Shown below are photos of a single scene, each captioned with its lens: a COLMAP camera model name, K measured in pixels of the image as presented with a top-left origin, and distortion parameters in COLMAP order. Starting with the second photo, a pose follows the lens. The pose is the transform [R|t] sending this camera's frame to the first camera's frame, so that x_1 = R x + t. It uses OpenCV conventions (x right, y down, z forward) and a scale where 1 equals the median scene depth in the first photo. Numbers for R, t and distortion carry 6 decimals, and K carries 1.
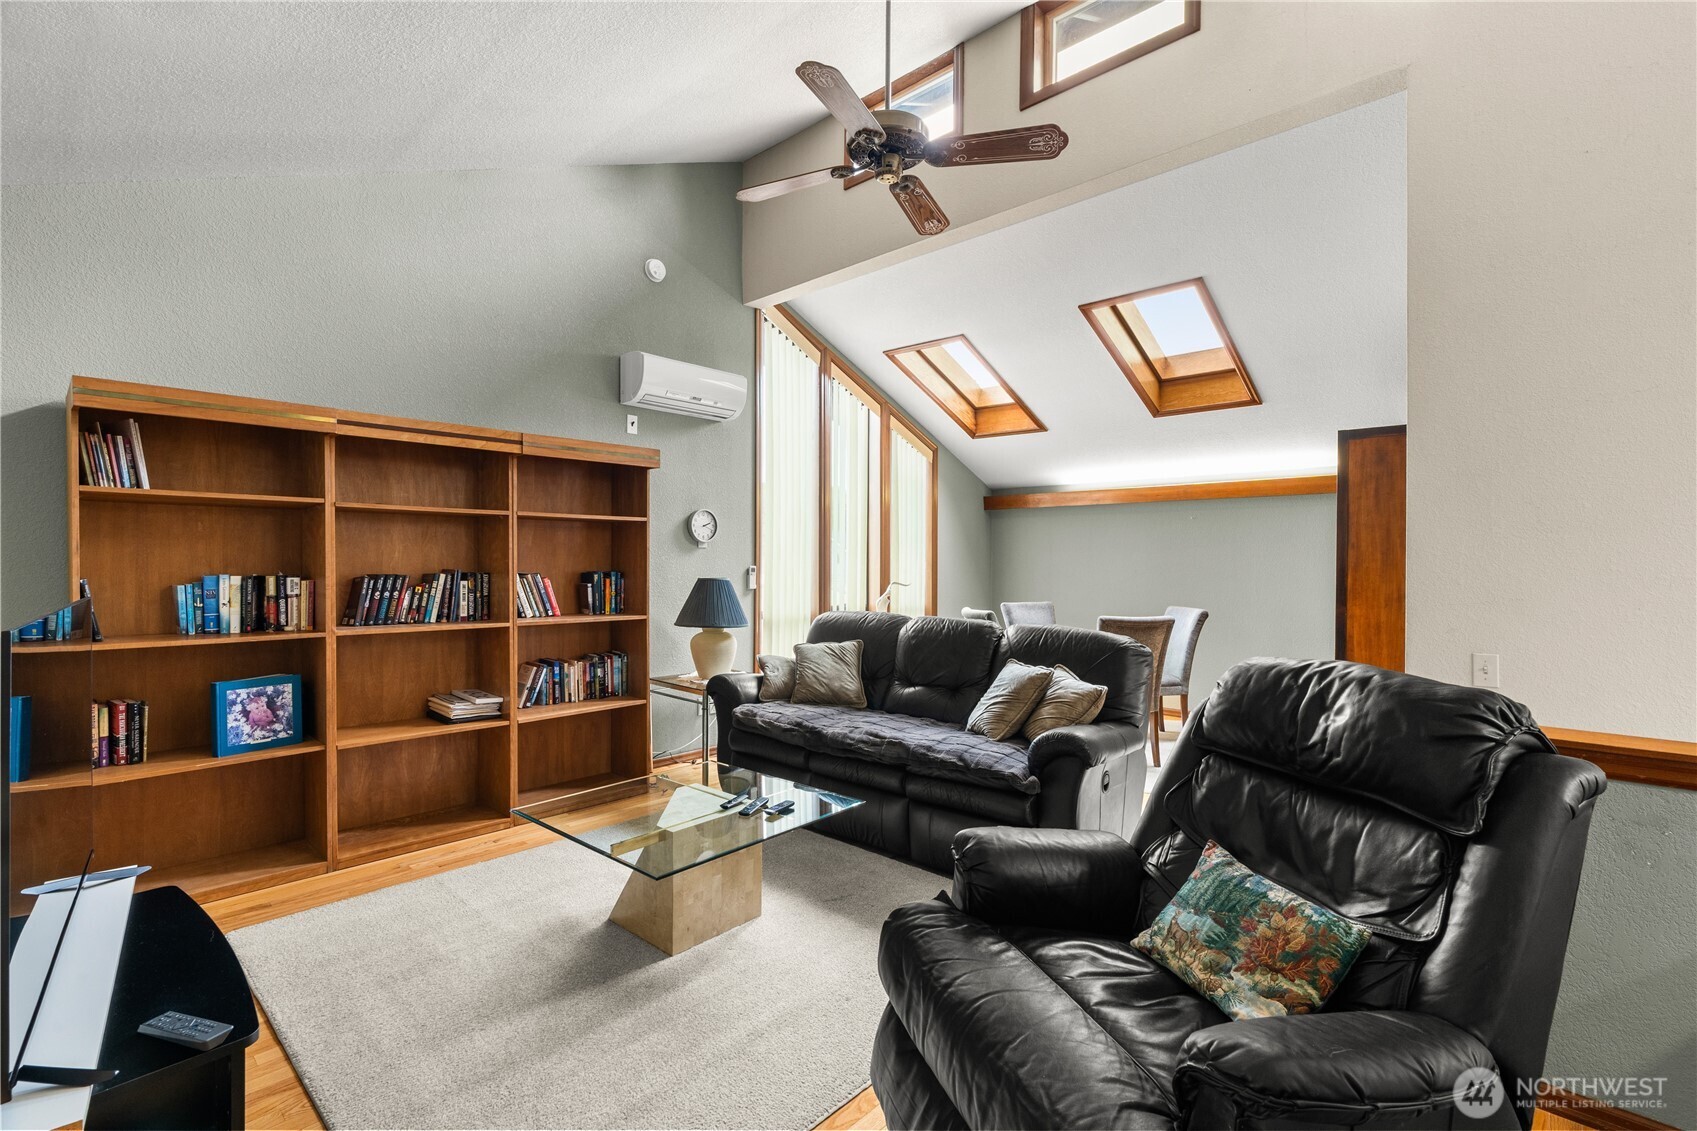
lens RADIAL K [[770.0, 0, 848.5], [0, 770.0, 565.5], [0, 0, 1]] dist [0.002960, 0.000972]
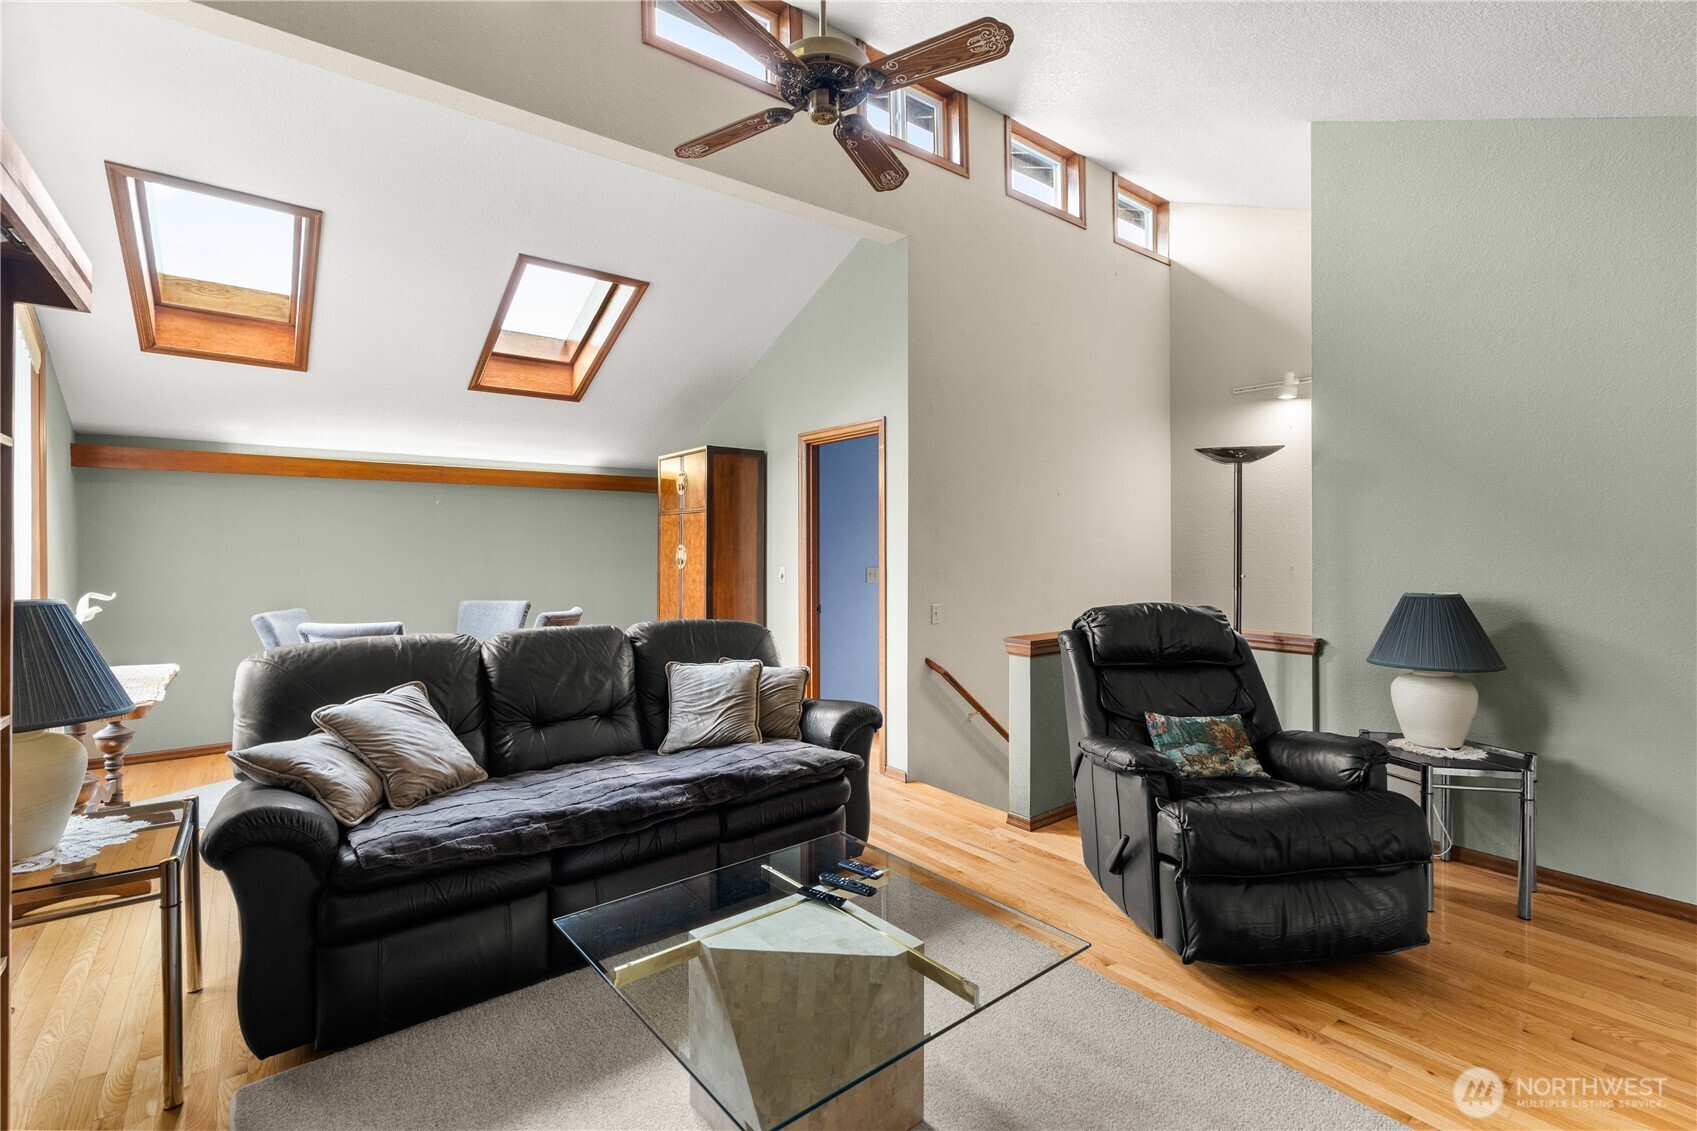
lens RADIAL K [[770.0, 0, 848.5], [0, 770.0, 565.5], [0, 0, 1]] dist [0.002960, 0.000972]
pose [[0.154663, -0.026417, 0.987614, -0.568315], [0.008673, 0.999640, 0.025381, -0.010294], [-0.987929, 0.004641, 0.154836, 0.588439]]
